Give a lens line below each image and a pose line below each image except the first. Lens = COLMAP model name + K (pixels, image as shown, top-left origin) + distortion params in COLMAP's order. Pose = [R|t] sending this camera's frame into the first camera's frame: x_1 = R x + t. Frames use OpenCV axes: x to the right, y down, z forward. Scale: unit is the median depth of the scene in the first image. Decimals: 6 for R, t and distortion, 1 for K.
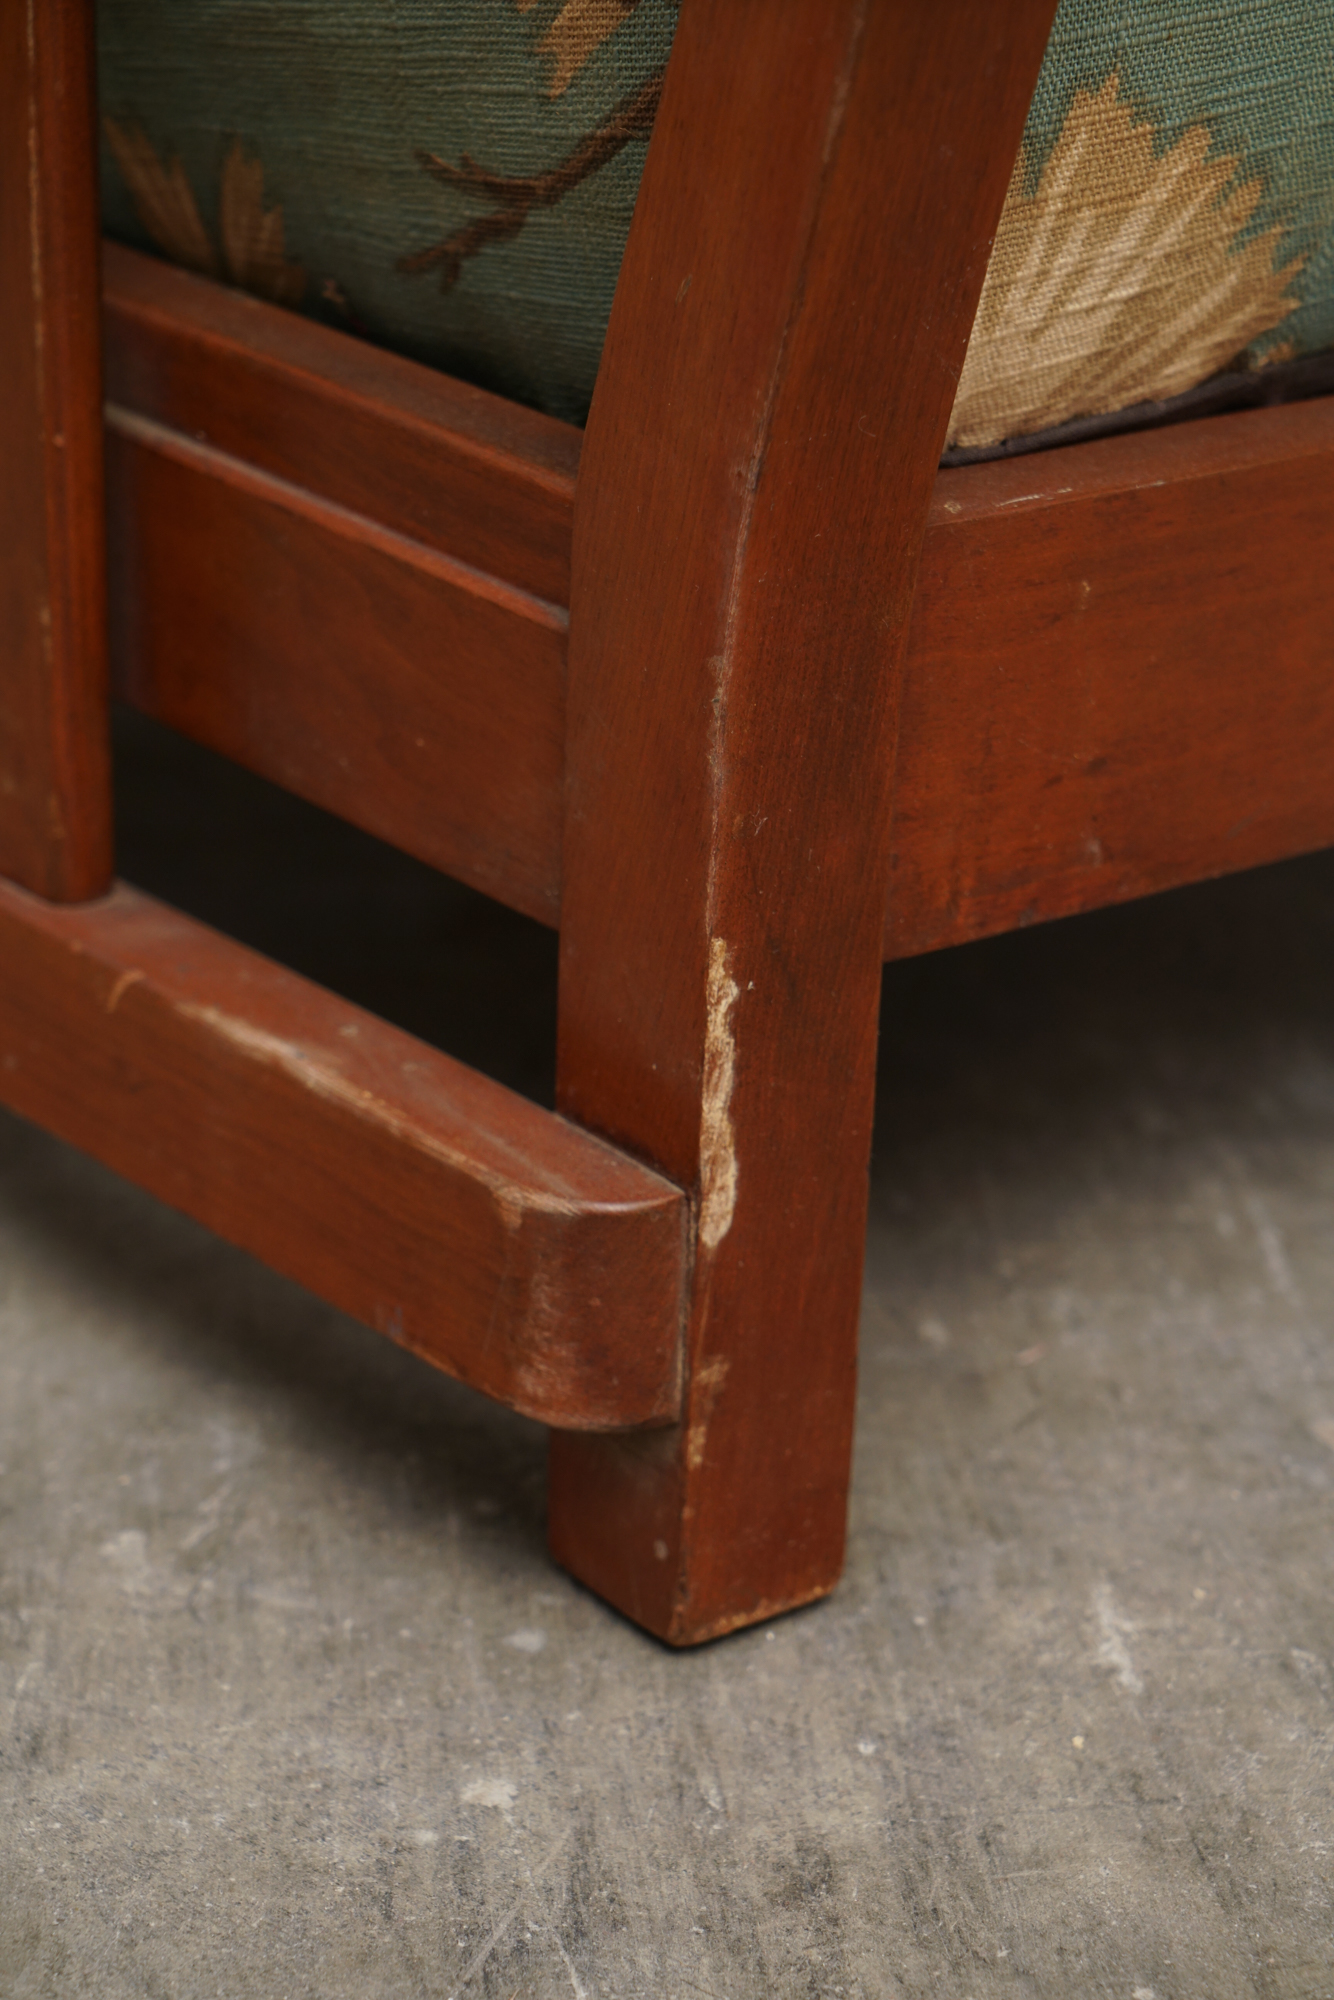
lens RADIAL K [[3618.1, 0, 437.5], [0, 3618.1, 1000.2], [0, 0, 1]] dist [-0.028803, 0.113031]
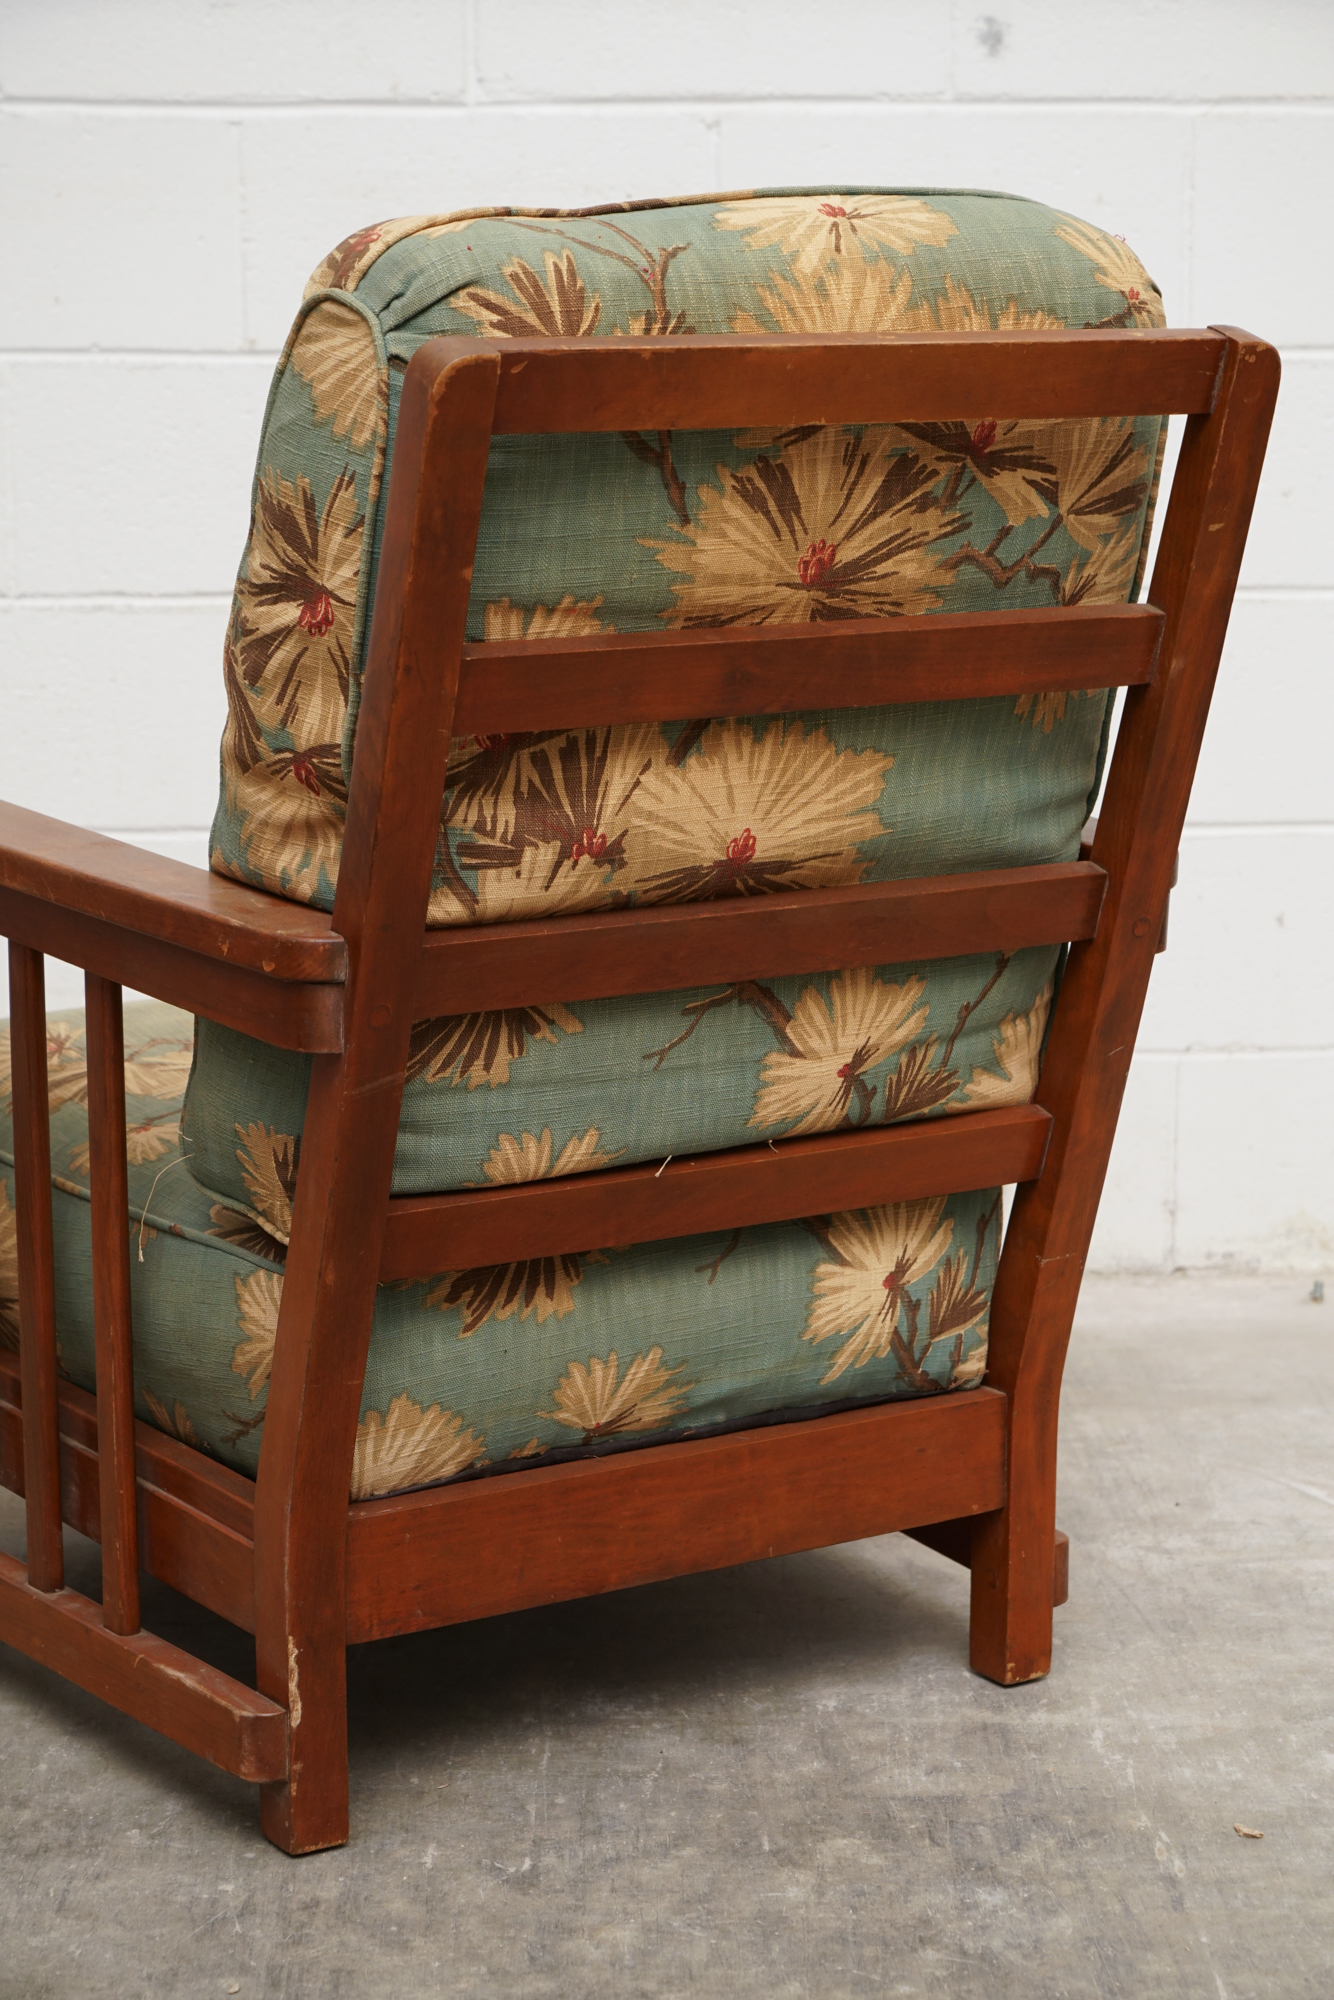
lens RADIAL K [[3946.5, 0, 667.0], [0, 3946.5, 1000.0], [0, 0, 1]] dist [0.004620, -0.077509]
pose [[0.998880, -0.014573, -0.045008, 0.595074], [0.004152, 0.974707, -0.223446, 0.228386], [0.047126, 0.223009, 0.973677, -2.743527]]
